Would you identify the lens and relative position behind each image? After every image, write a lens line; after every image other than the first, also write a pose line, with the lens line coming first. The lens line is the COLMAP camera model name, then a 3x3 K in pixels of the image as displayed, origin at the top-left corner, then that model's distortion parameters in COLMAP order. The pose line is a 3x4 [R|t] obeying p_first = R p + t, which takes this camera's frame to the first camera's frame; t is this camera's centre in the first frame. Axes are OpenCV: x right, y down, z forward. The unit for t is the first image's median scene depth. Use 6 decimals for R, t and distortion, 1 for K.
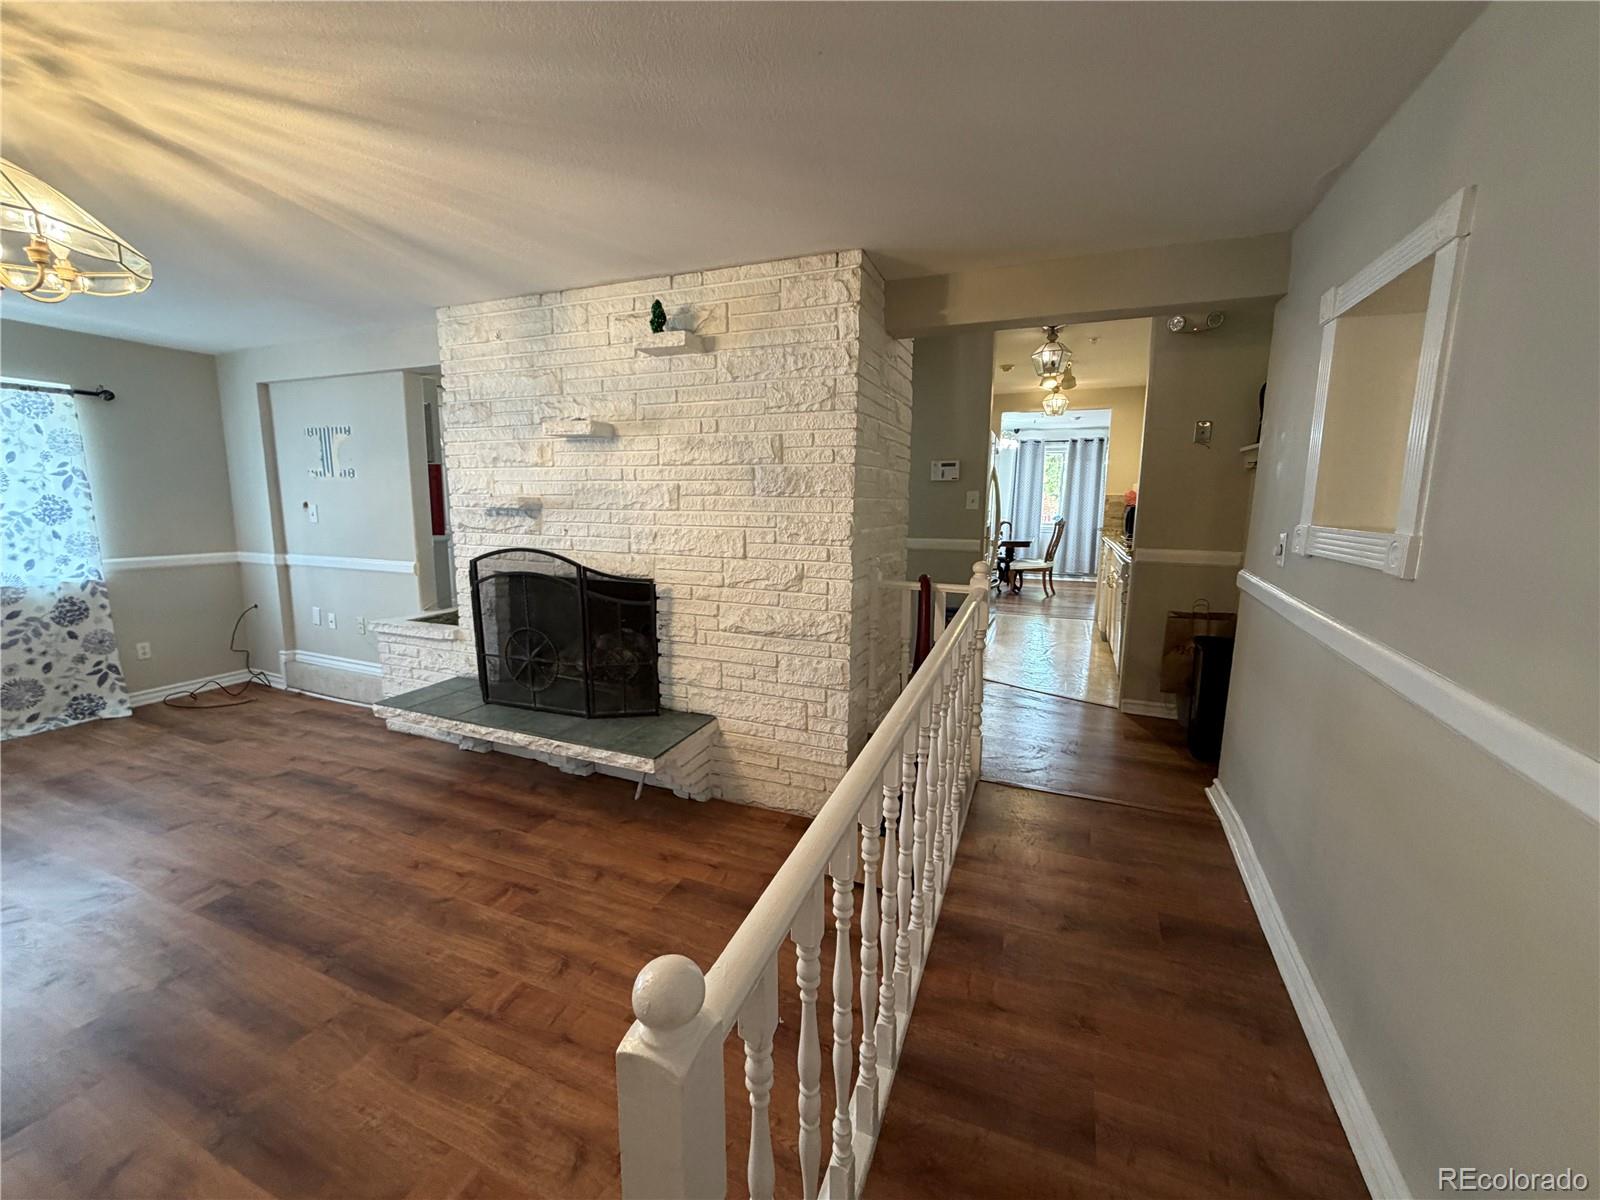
lens RADIAL K [[636.1, 0, 798.3], [0, 636.1, 596.9], [0, 0, 1]] dist [-0.002590, 0.000309]
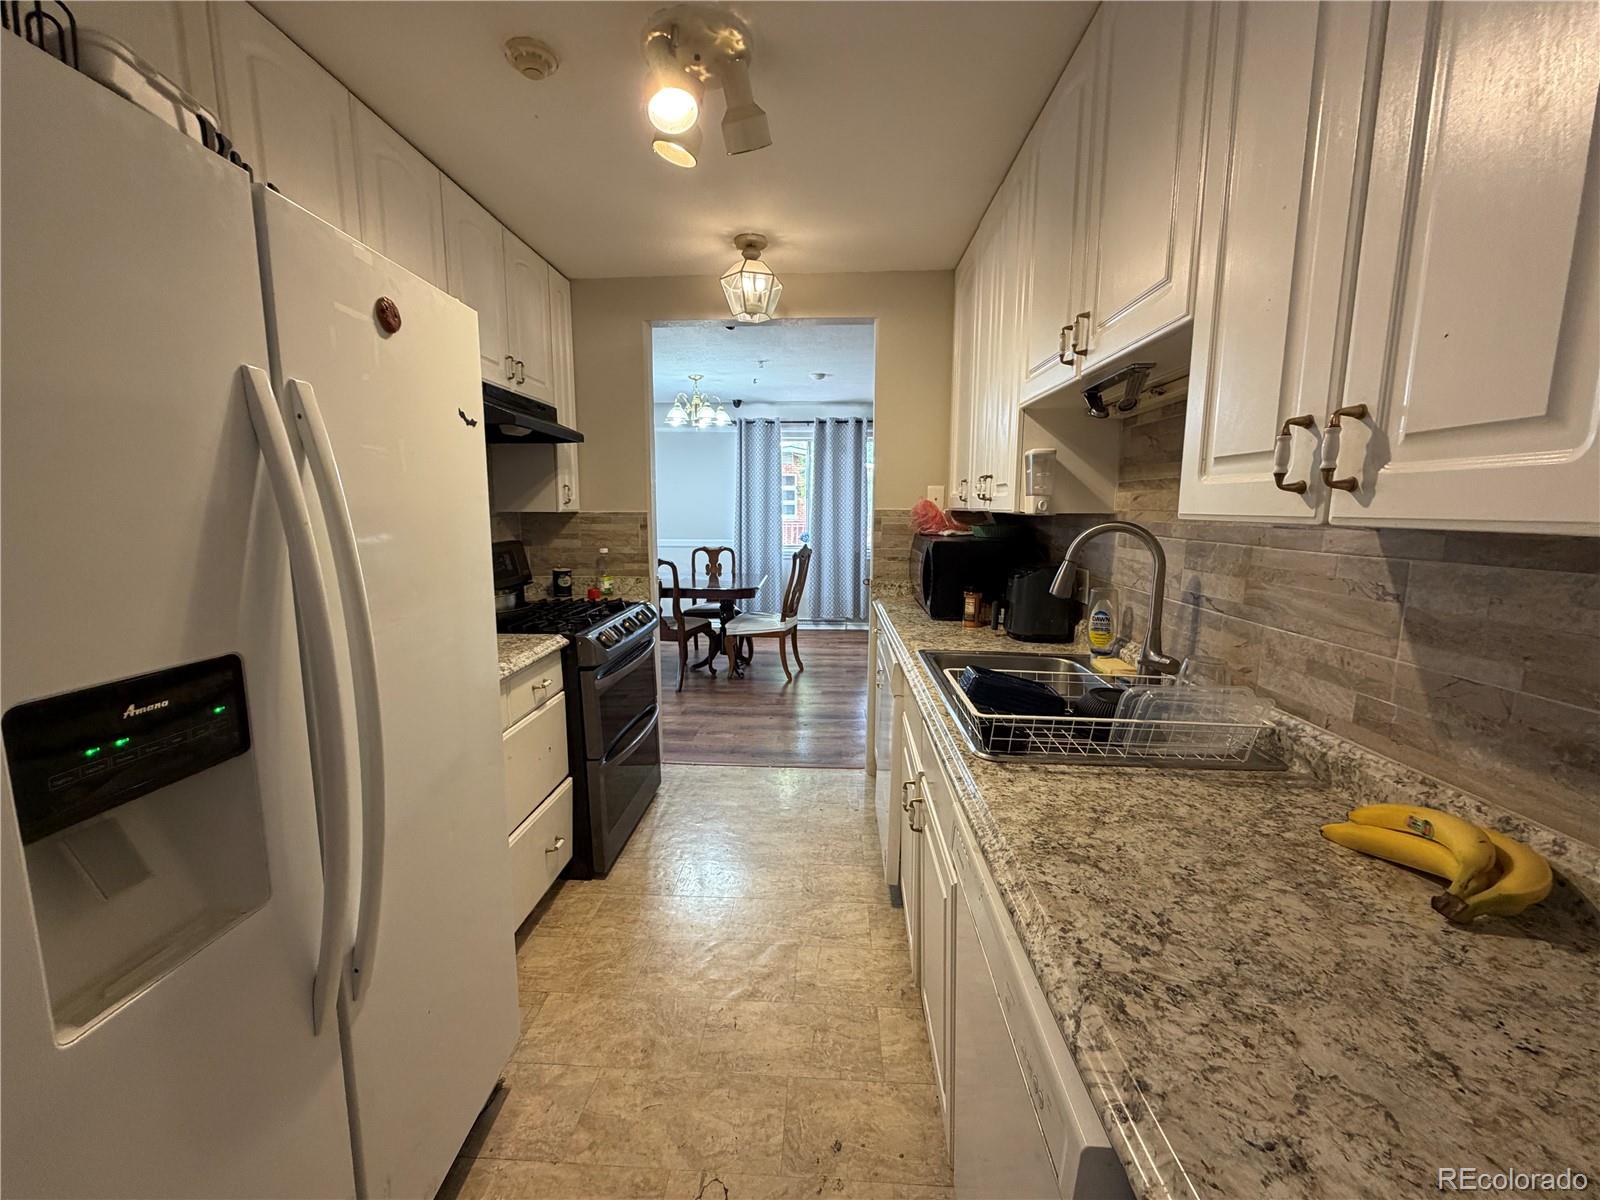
lens RADIAL K [[636.1, 0, 800.9], [0, 636.1, 595.3], [0, 0, 1]] dist [-0.002590, 0.000309]
pose [[0.940684, -0.055448, 0.334722, 0.191133], [0.058319, 0.998297, 0.001478, -0.070449], [-0.334234, 0.018130, 0.942316, 0.404432]]
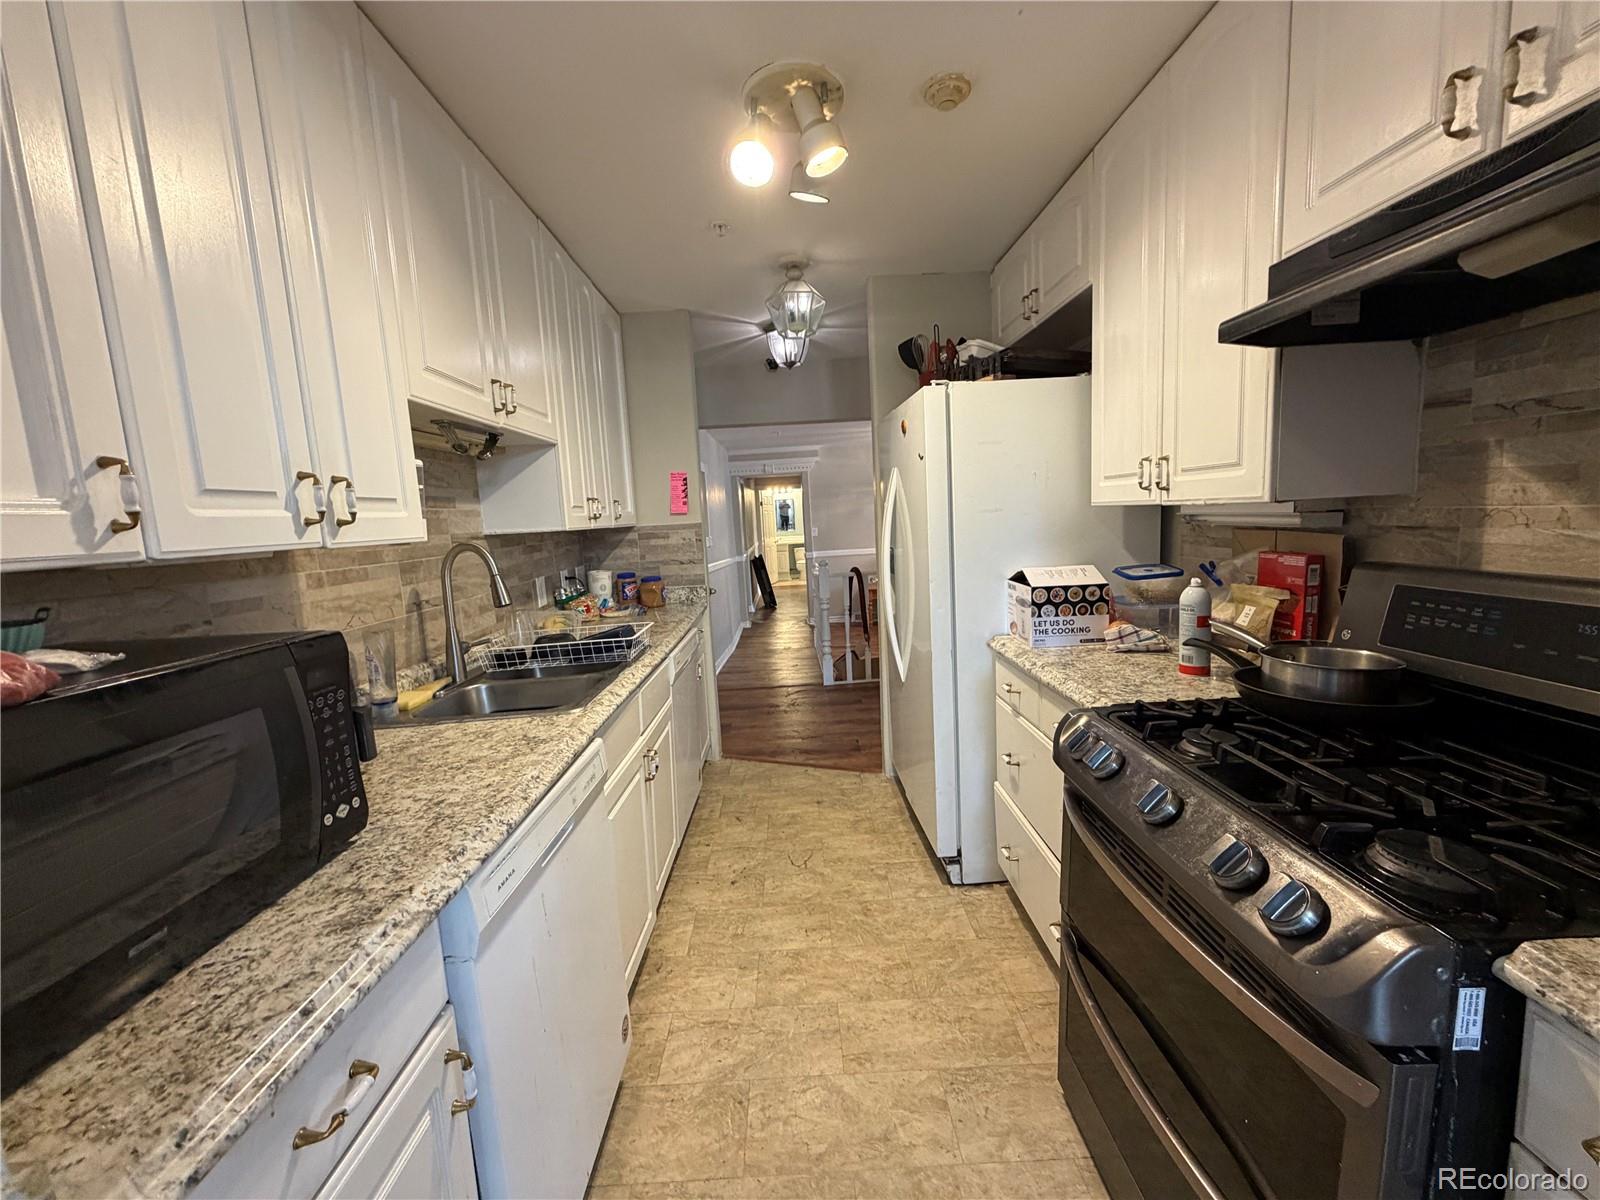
lens RADIAL K [[636.1, 0, 798.5], [0, 636.1, 594.1], [0, 0, 1]] dist [-0.002590, 0.000309]
pose [[-0.917497, 0.087933, -0.387901, 0.286572], [-0.017042, 0.965669, 0.259217, -0.120776], [0.397378, 0.244442, -0.884499, 0.744198]]
